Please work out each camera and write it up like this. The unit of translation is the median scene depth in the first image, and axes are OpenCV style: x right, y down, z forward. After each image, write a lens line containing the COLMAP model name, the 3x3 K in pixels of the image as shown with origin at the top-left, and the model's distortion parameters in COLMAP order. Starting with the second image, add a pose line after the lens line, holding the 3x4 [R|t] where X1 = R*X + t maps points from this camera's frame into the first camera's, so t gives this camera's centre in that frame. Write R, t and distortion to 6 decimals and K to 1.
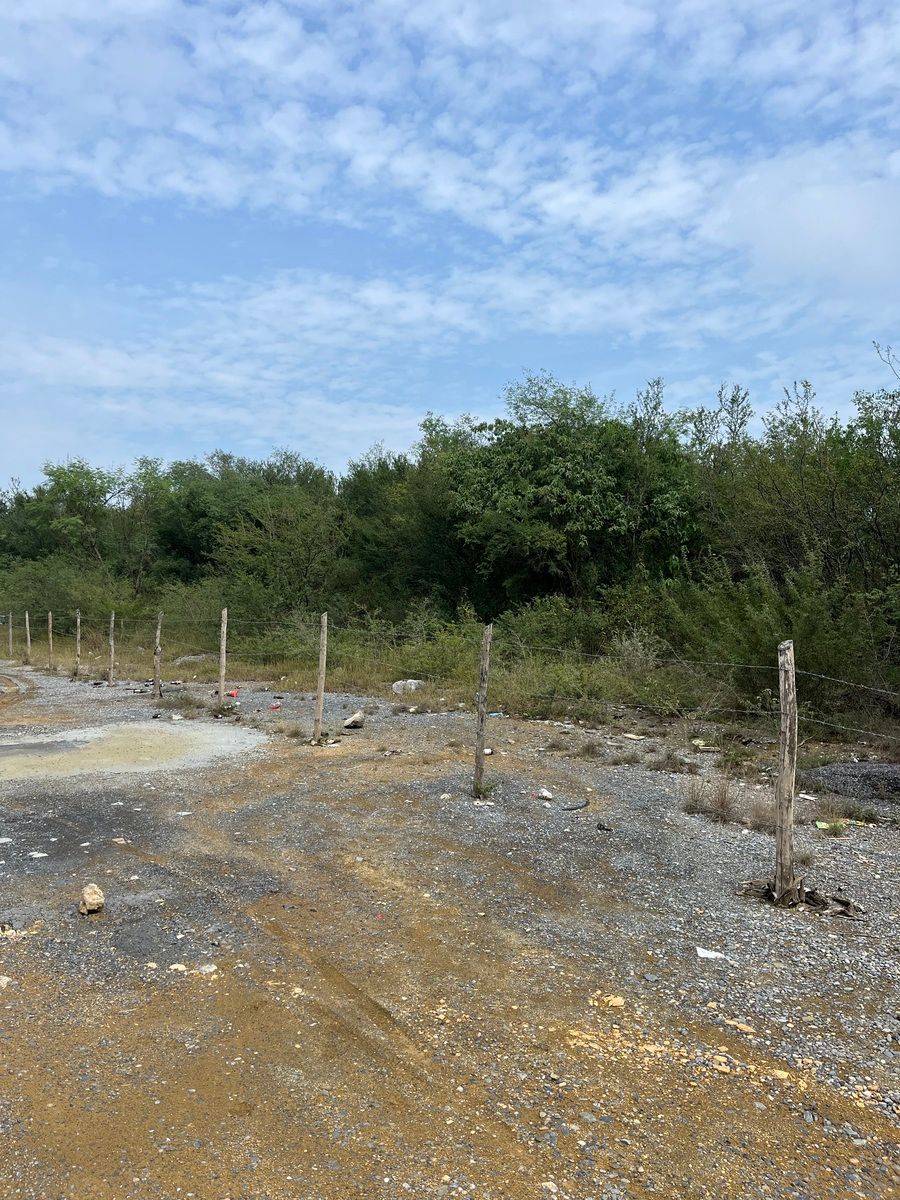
lens RADIAL K [[850.3, 0, 442.2], [0, 850.3, 600.5], [0, 0, 1]] dist [0.028834, -0.080623]
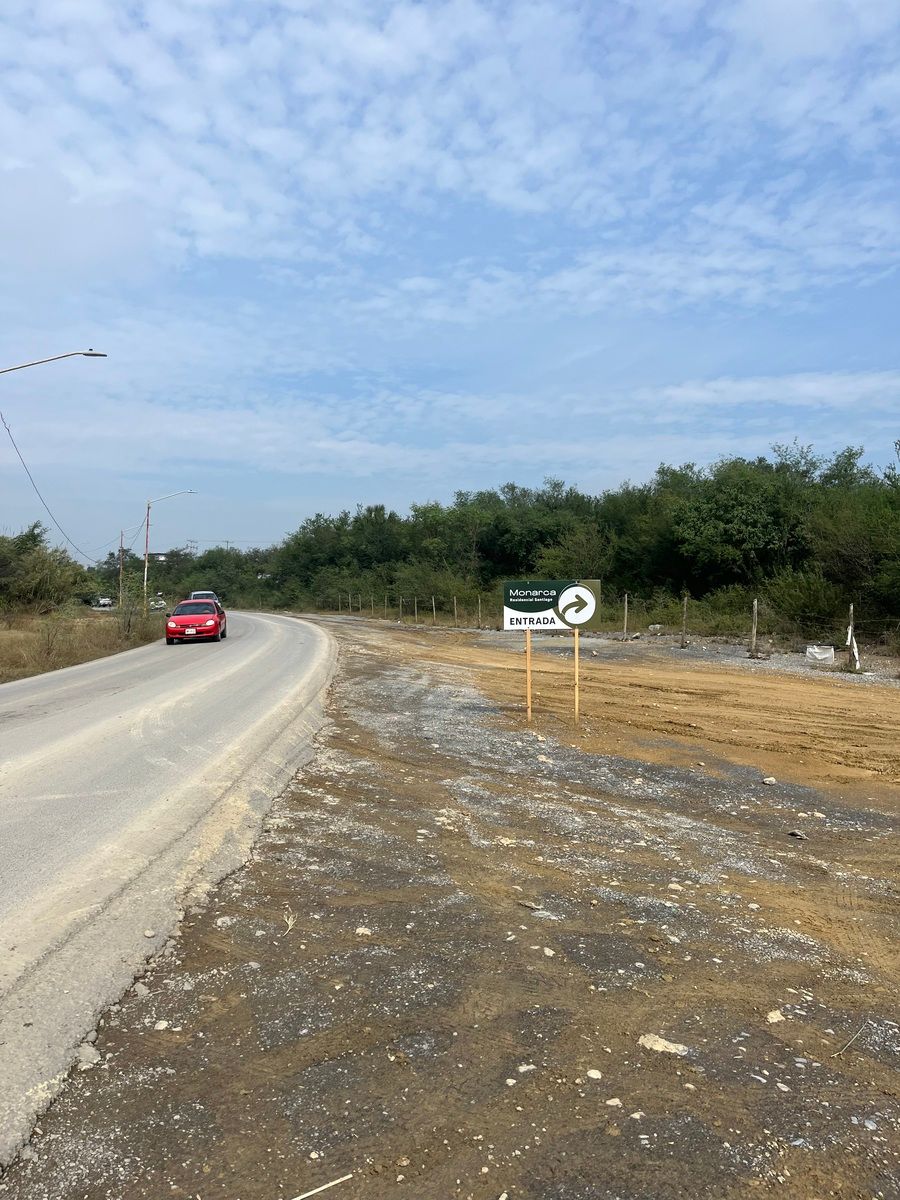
lens RADIAL K [[850.3, 0, 442.2], [0, 850.3, 600.5], [0, 0, 1]] dist [0.028834, -0.080623]
pose [[0.964216, -0.009284, -0.264954, 0.009103], [0.013608, 0.999802, 0.014488, -0.006303], [0.264767, -0.017575, 0.964152, -0.889736]]
